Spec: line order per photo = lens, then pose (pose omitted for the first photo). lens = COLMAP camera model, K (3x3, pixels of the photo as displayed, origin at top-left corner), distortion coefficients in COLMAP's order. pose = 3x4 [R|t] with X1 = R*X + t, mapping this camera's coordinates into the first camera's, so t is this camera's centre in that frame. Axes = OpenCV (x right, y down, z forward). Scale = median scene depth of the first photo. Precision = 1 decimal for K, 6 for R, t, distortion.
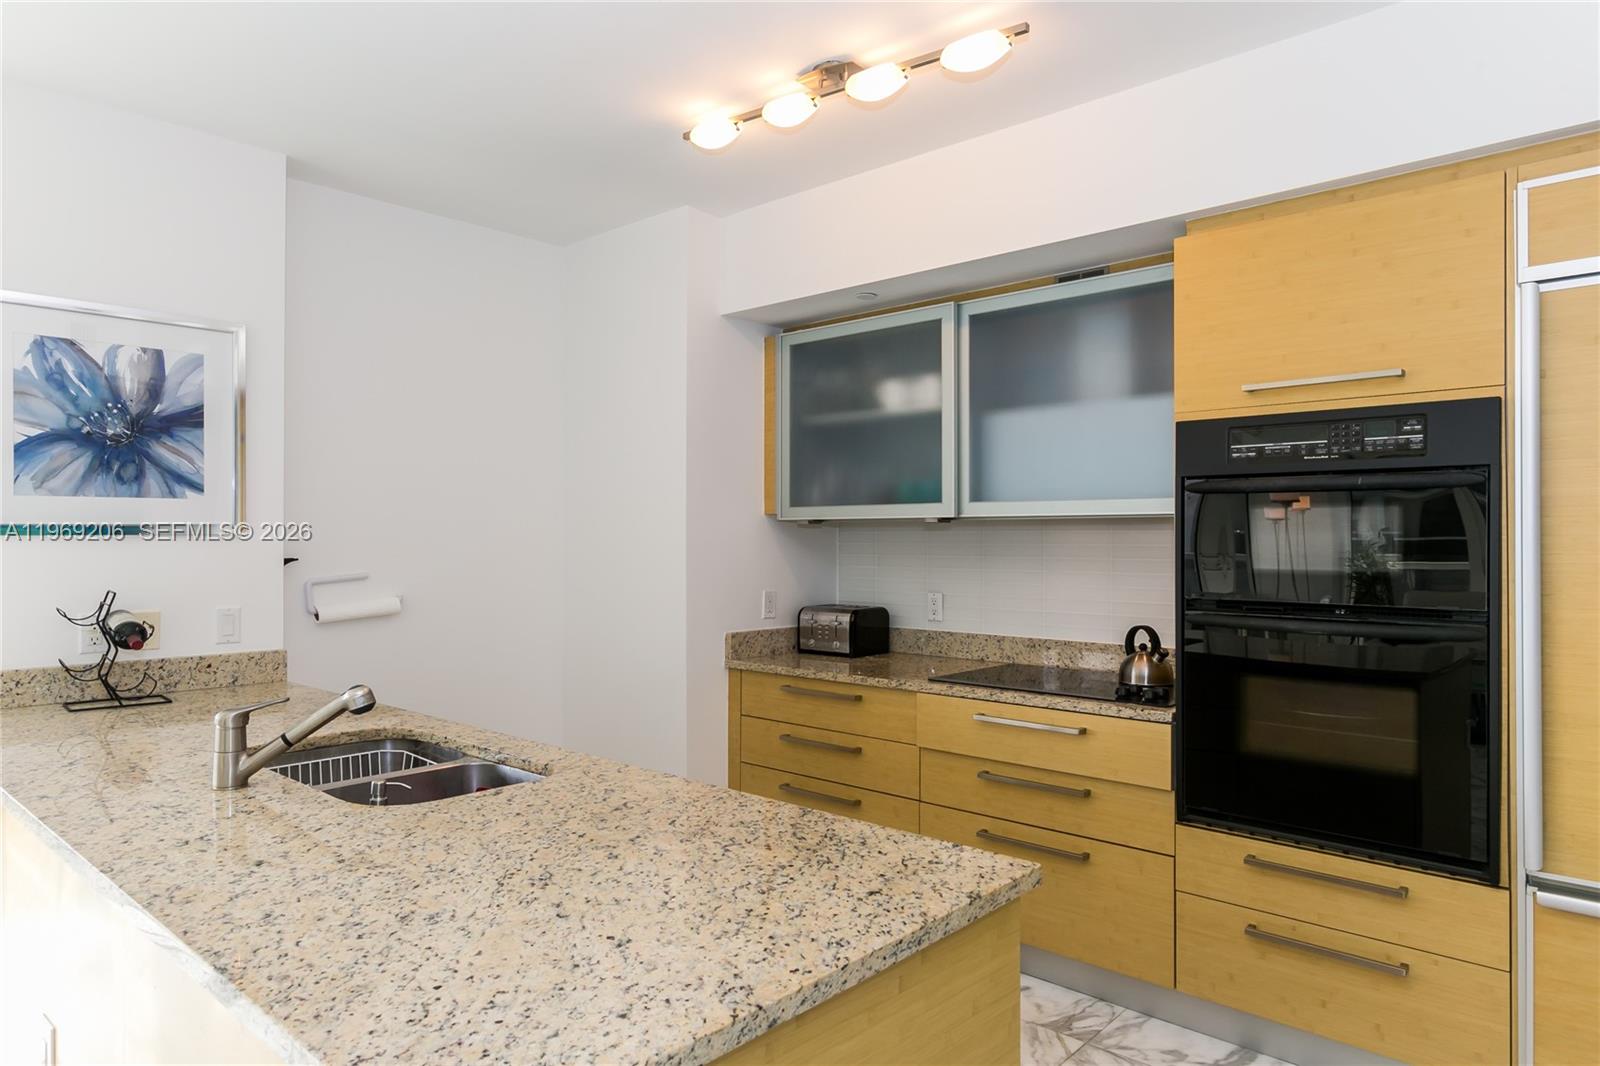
lens RADIAL K [[988.3, 0, 797.9], [0, 988.3, 530.8], [0, 0, 1]] dist [-0.005119, -0.001056]
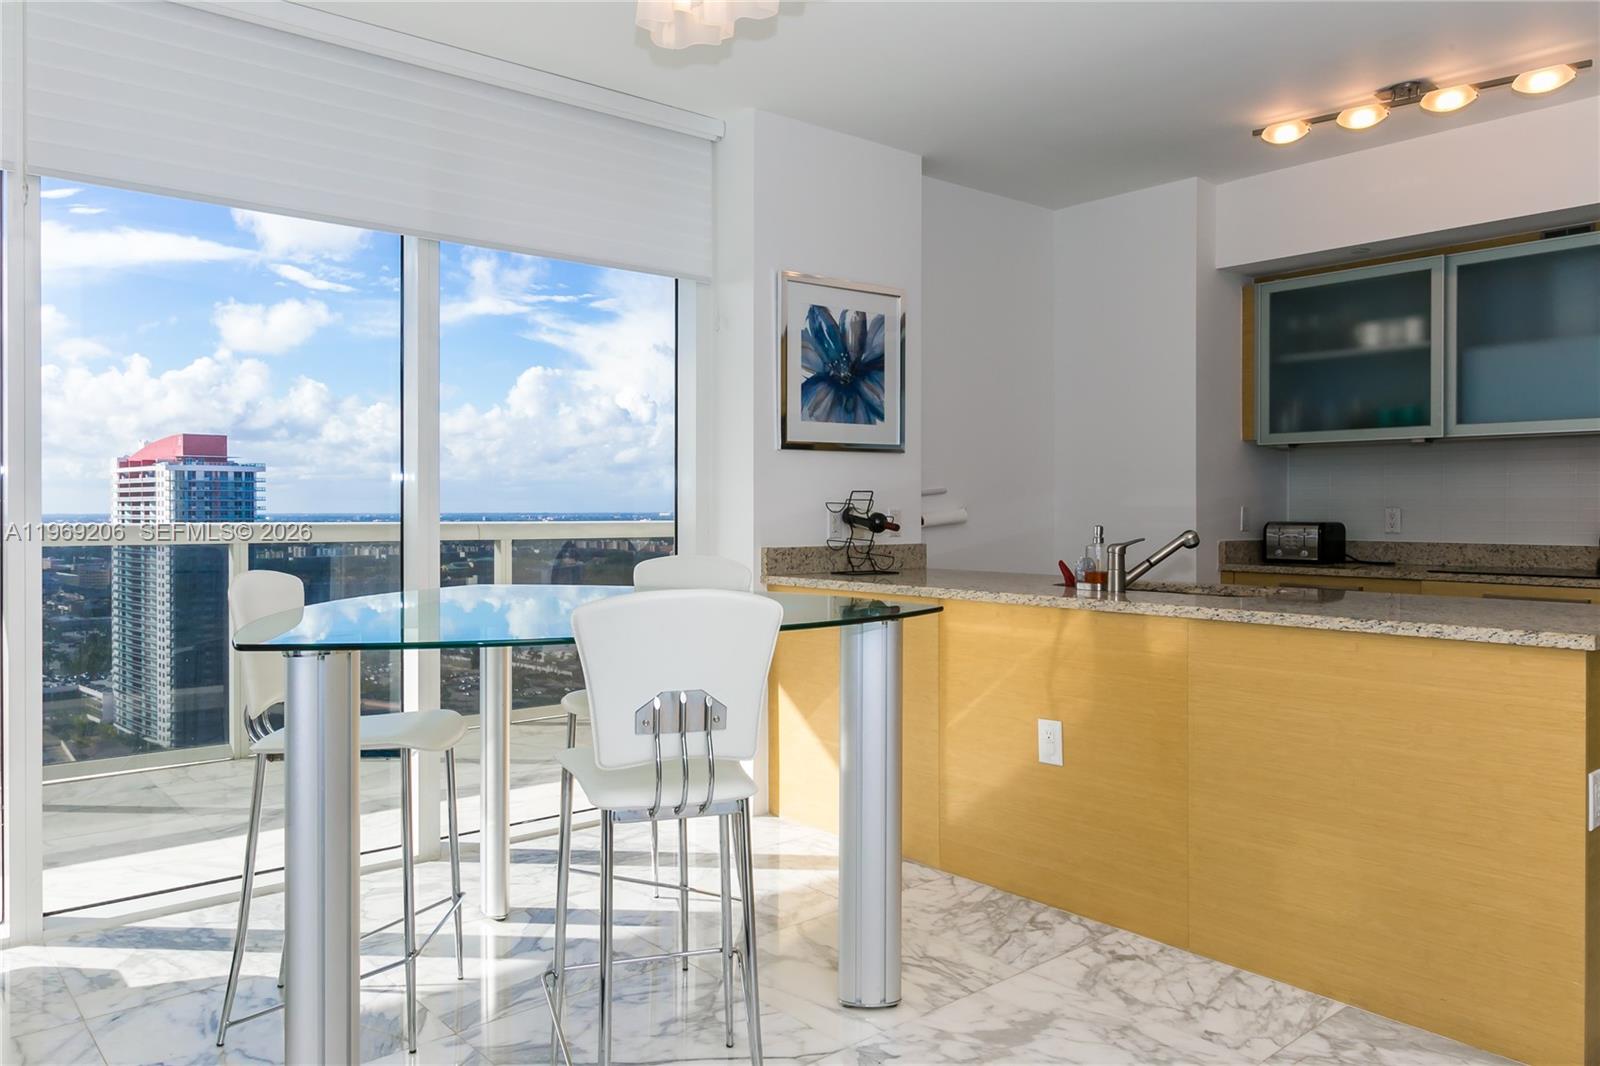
lens RADIAL K [[1223.0, 0, 804.0], [0, 1223.0, 533.8], [0, 0, 1]] dist [0.000275, -0.003914]
pose [[0.995499, -0.004044, -0.094686, -0.482907], [0.006770, 0.999571, 0.028481, 0.056855], [0.094530, -0.028994, 0.995100, -0.555014]]
